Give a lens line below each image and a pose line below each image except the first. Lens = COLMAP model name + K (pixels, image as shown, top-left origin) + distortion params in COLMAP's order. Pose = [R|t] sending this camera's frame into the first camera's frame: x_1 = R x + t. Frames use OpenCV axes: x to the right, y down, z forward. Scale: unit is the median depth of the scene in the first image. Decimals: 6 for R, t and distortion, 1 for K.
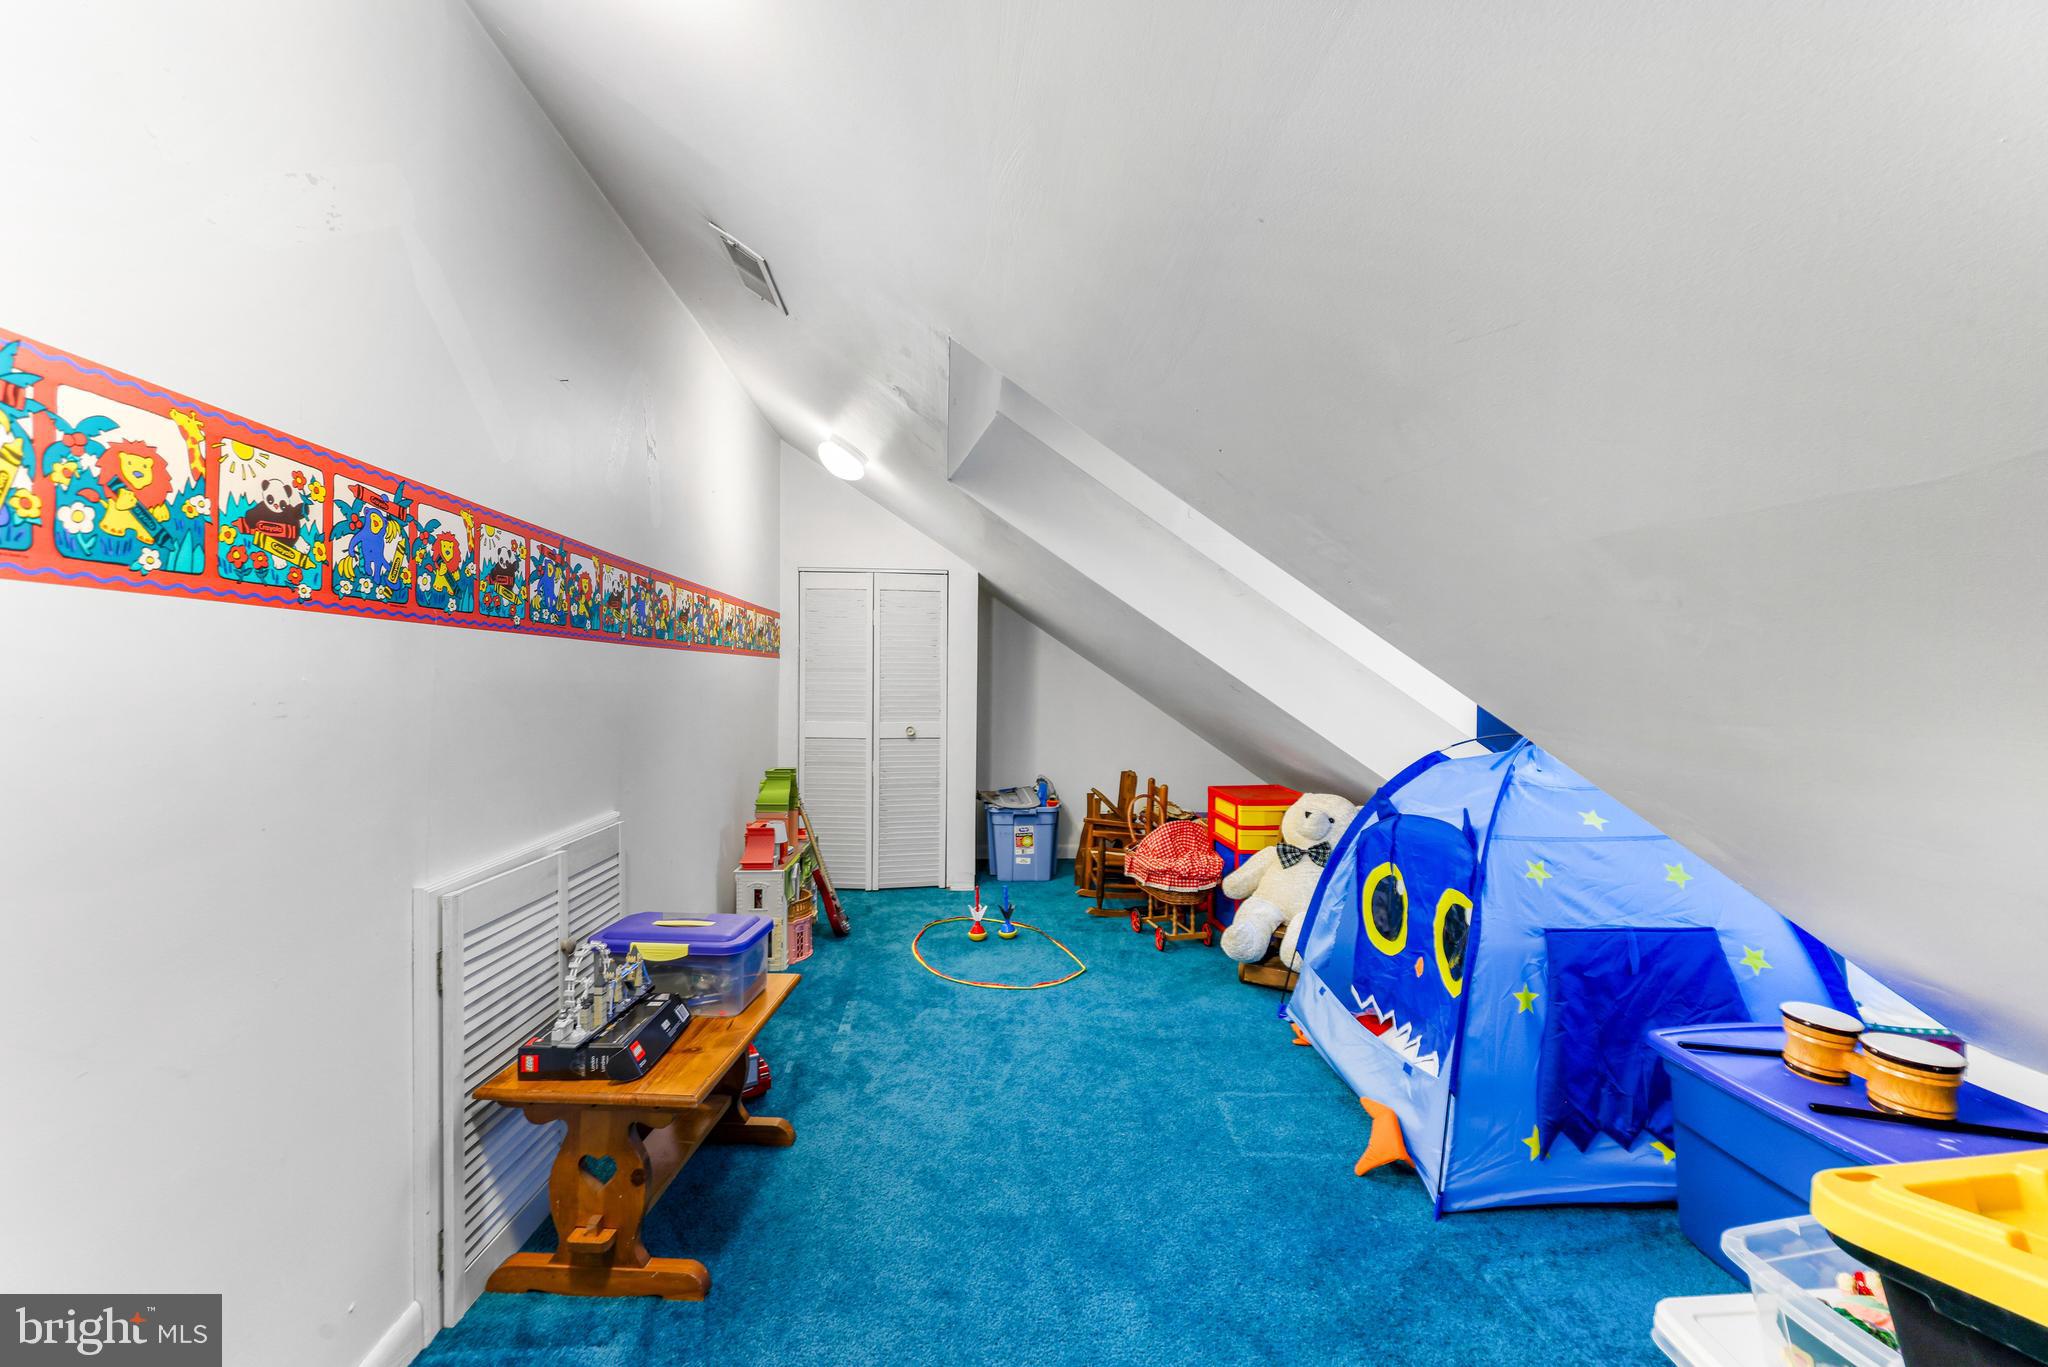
lens RADIAL K [[835.8, 0, 1019.7], [0, 835.8, 683.6], [0, 0, 1]] dist [-0.001767, -0.000416]
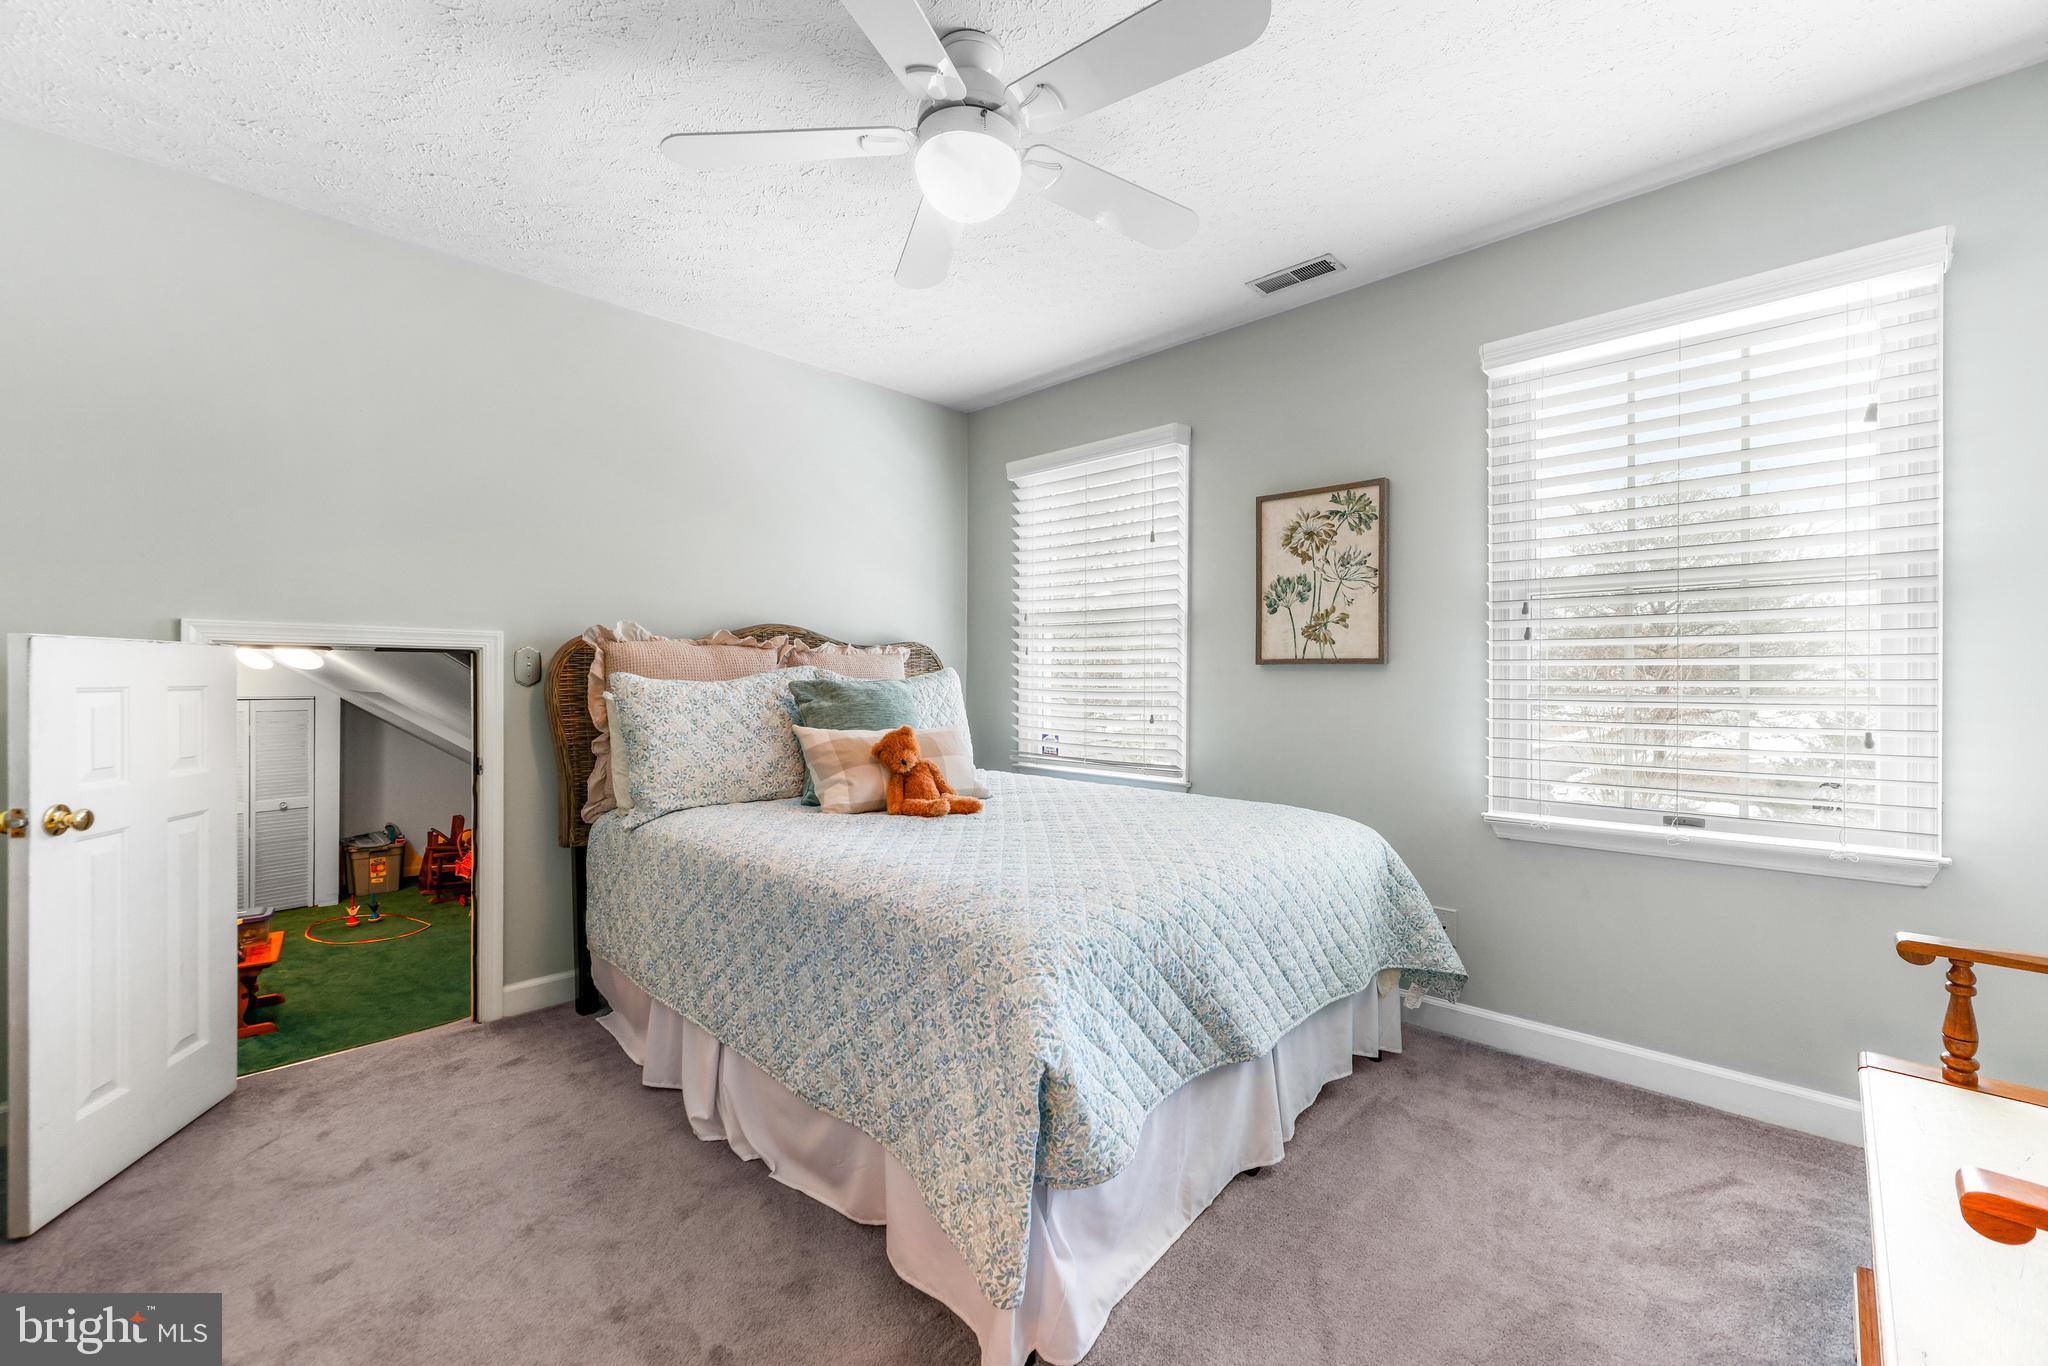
lens RADIAL K [[835.8, 0, 1020.9], [0, 835.8, 679.2], [0, 0, 1]] dist [-0.001767, -0.000416]
pose [[0.756997, -0.005243, 0.653397, -0.104064], [0.006414, 0.999979, 0.000594, -0.156672], [-0.653387, 0.003741, 0.757015, -0.965377]]
